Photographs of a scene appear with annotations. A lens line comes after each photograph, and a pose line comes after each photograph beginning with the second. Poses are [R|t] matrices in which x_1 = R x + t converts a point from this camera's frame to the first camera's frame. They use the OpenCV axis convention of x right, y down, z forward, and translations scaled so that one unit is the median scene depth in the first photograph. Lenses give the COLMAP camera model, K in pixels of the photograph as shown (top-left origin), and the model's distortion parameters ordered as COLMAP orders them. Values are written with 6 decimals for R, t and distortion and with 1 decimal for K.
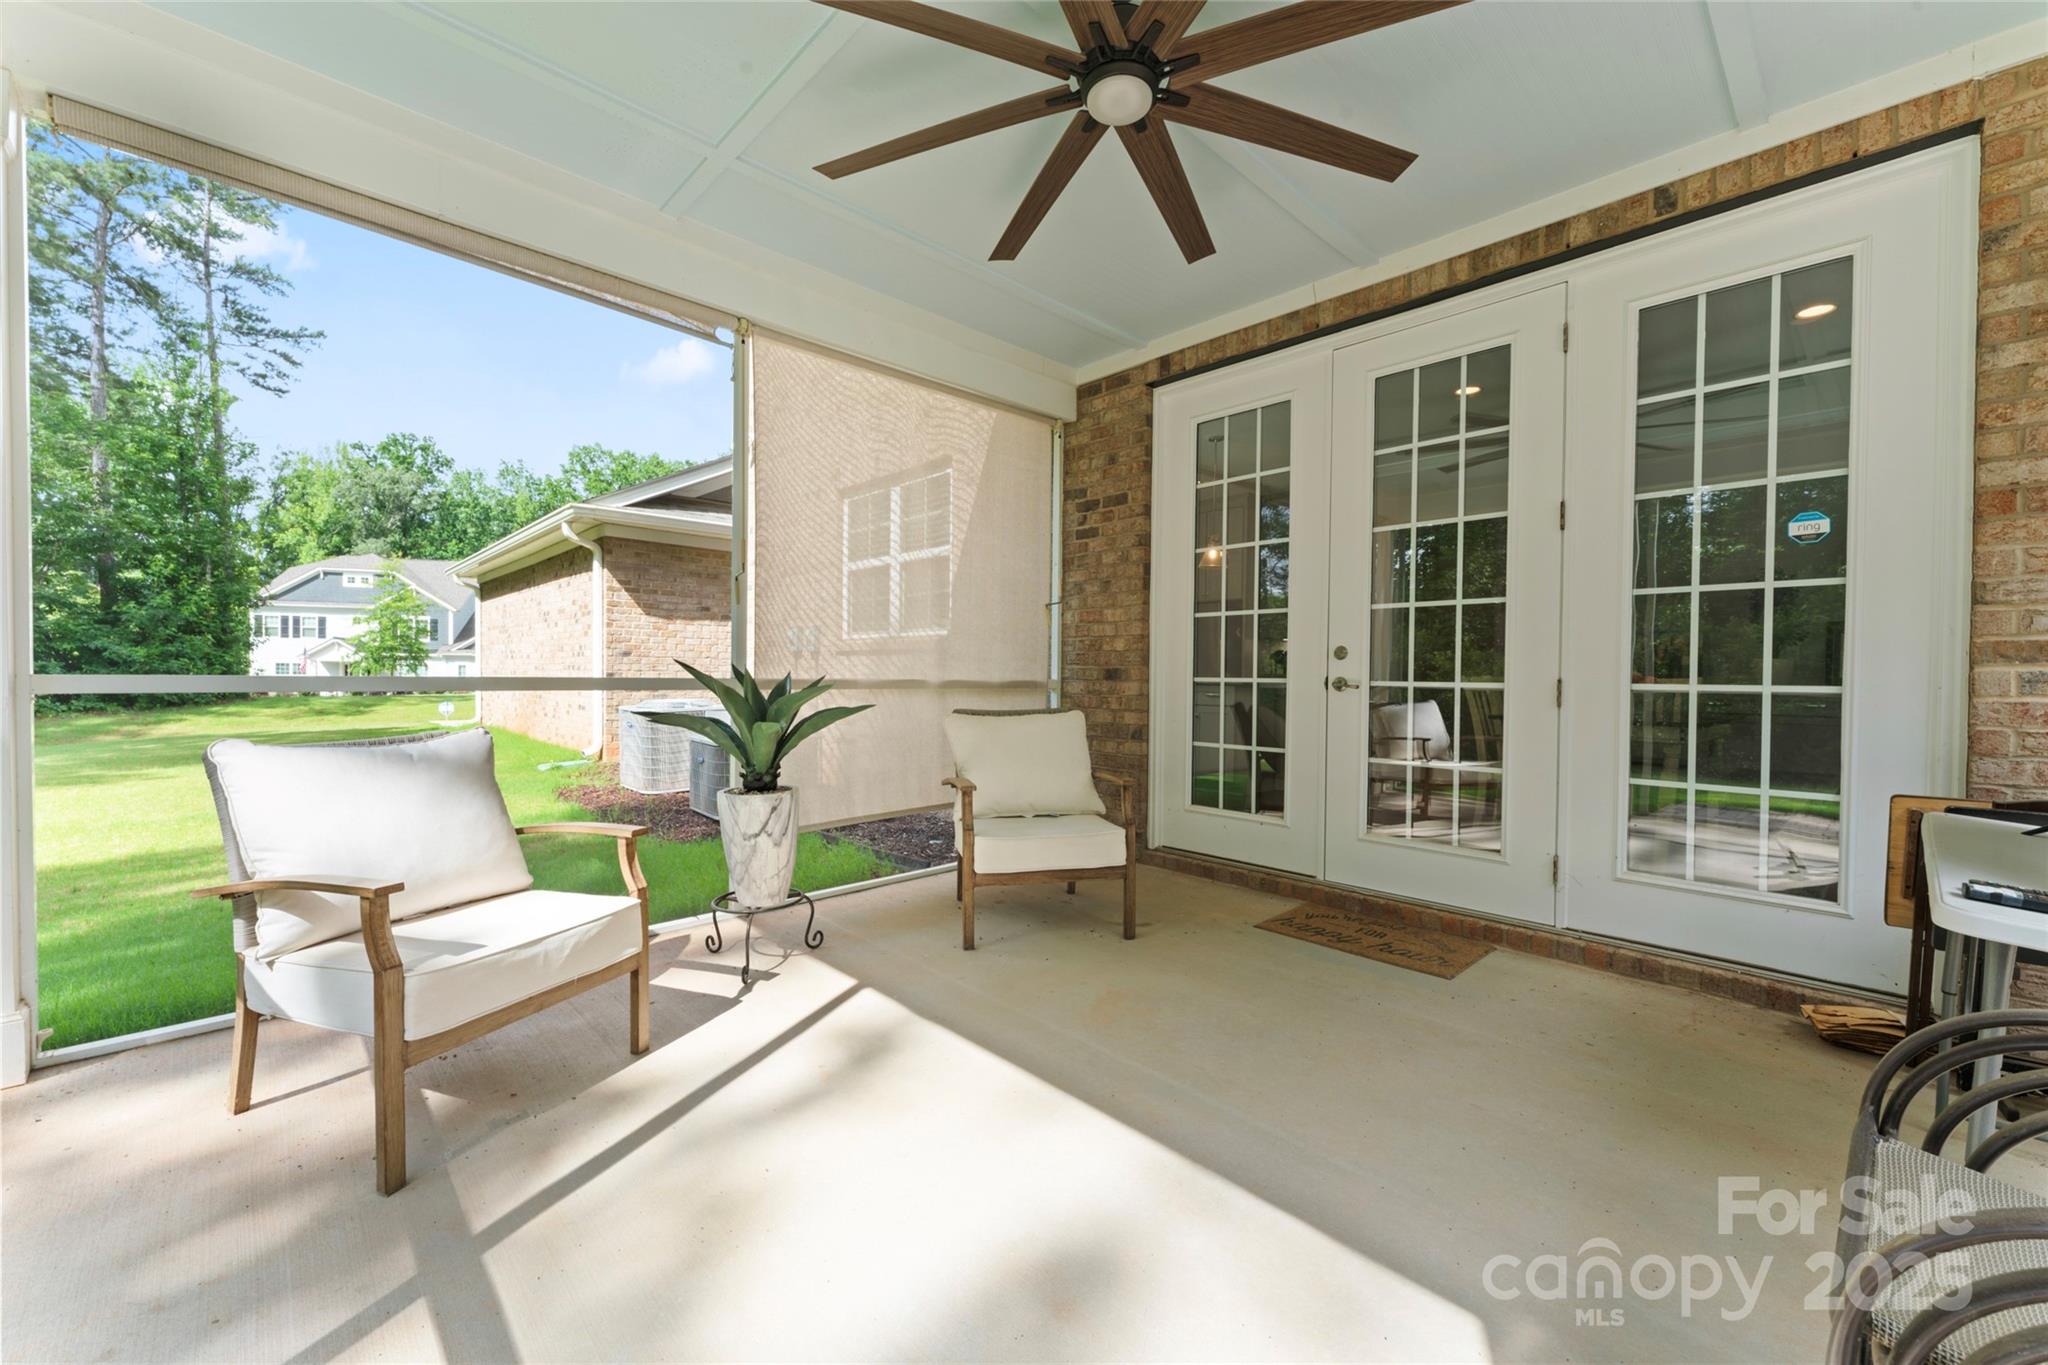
lens RADIAL K [[819.0, 0, 1024.0], [0, 819.0, 682.5], [0, 0, 1]] dist [0.000387, 0.000087]
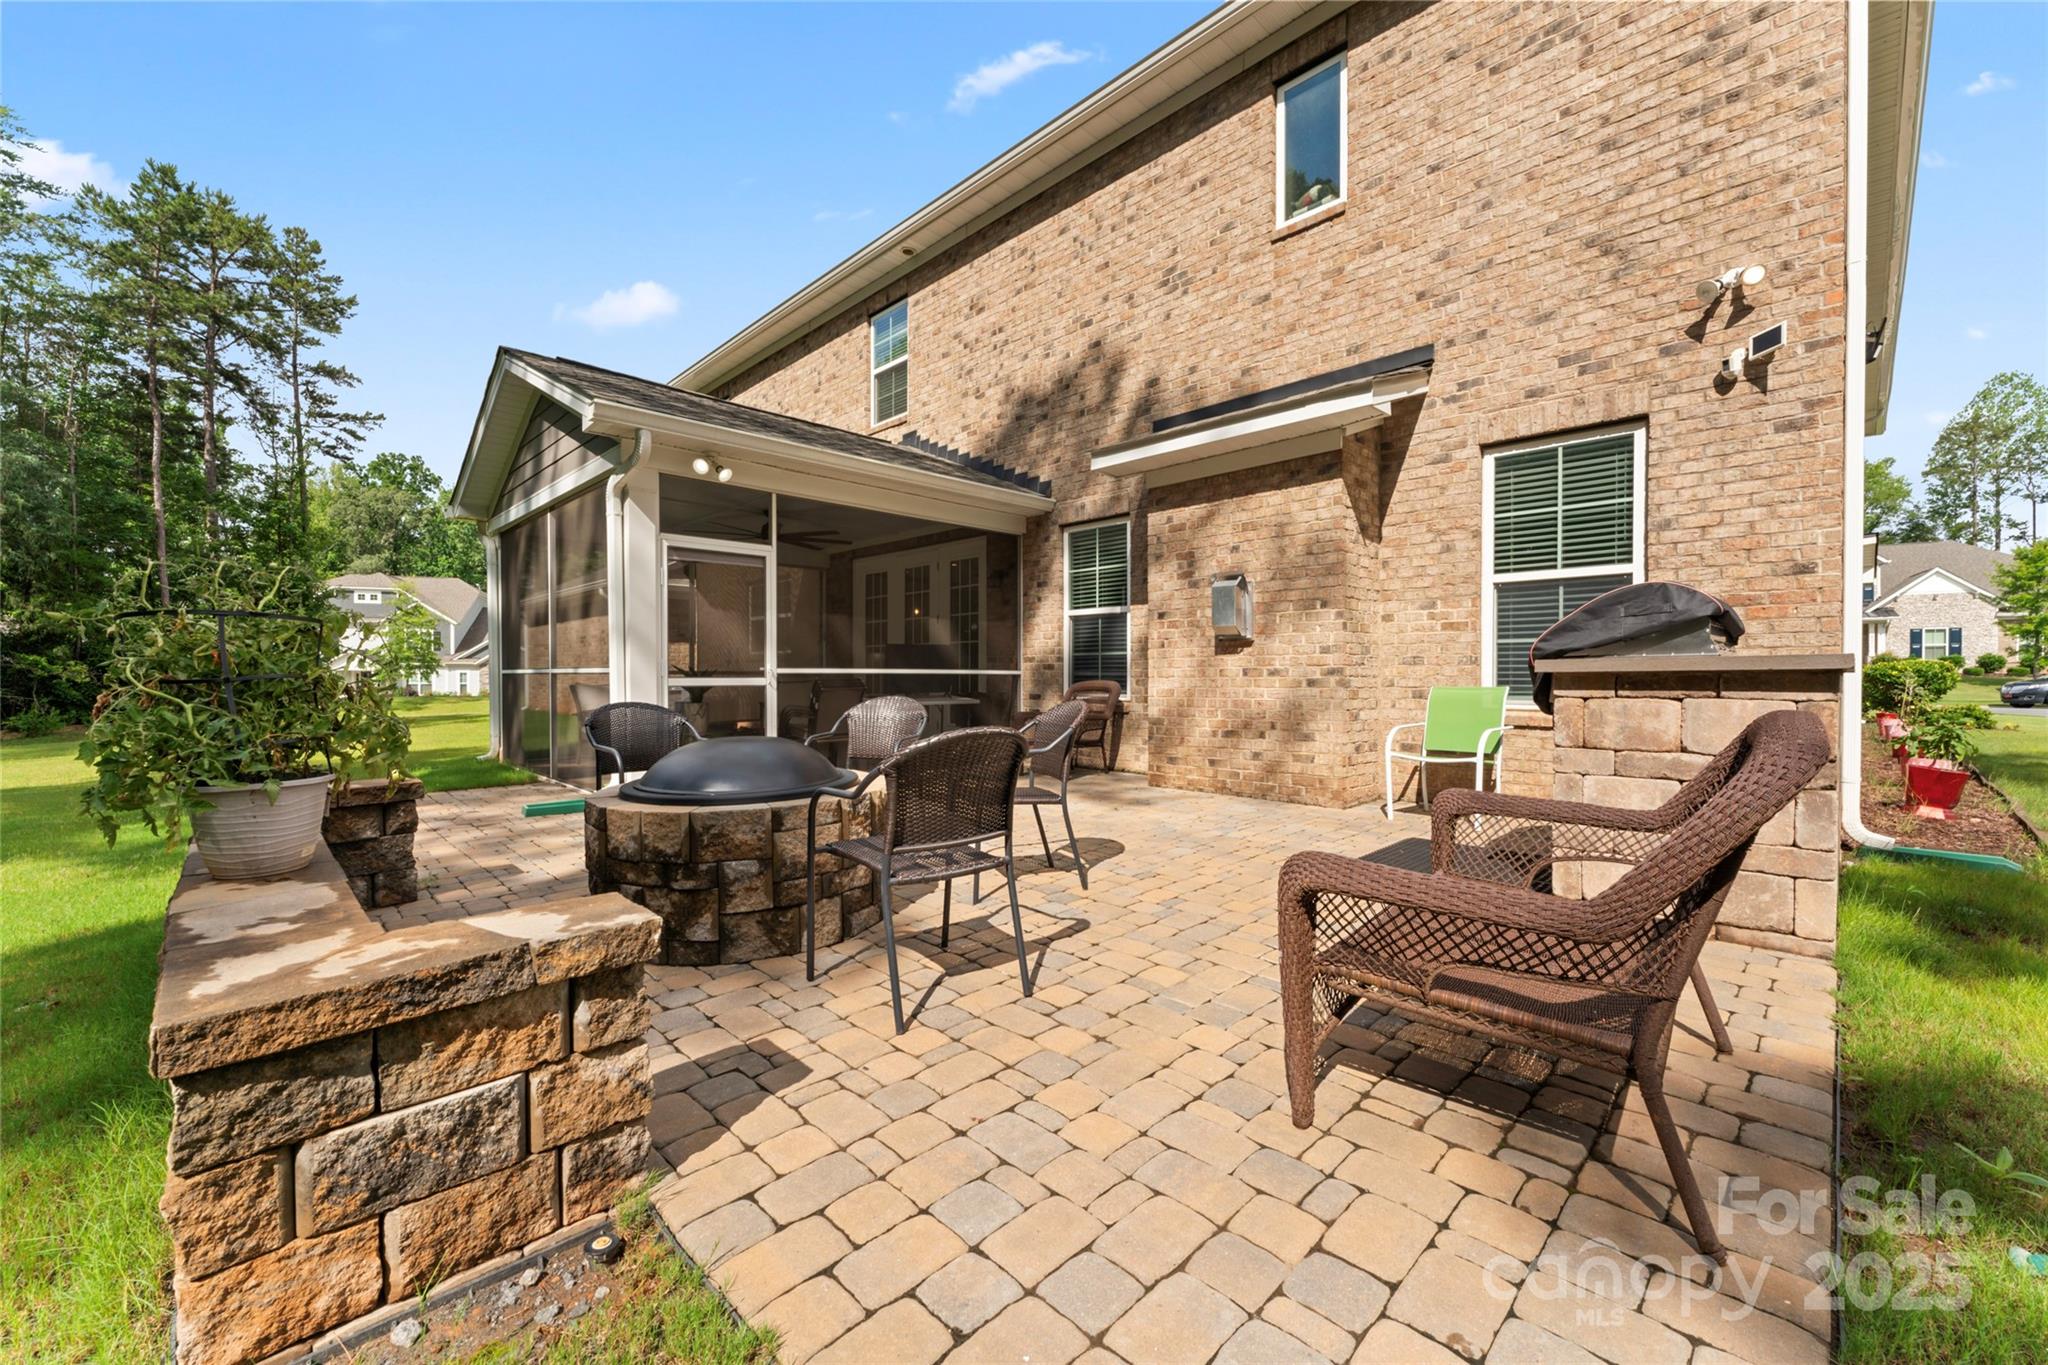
lens RADIAL K [[819.0, 0, 1024.0], [0, 819.0, 682.5], [0, 0, 1]] dist [0.000387, 0.000087]
pose [[0.999728, -0.009347, 0.021368, 0.119834], [0.009450, 0.999944, -0.004695, 0.009444], [-0.021323, 0.004896, 0.999761, -0.301751]]
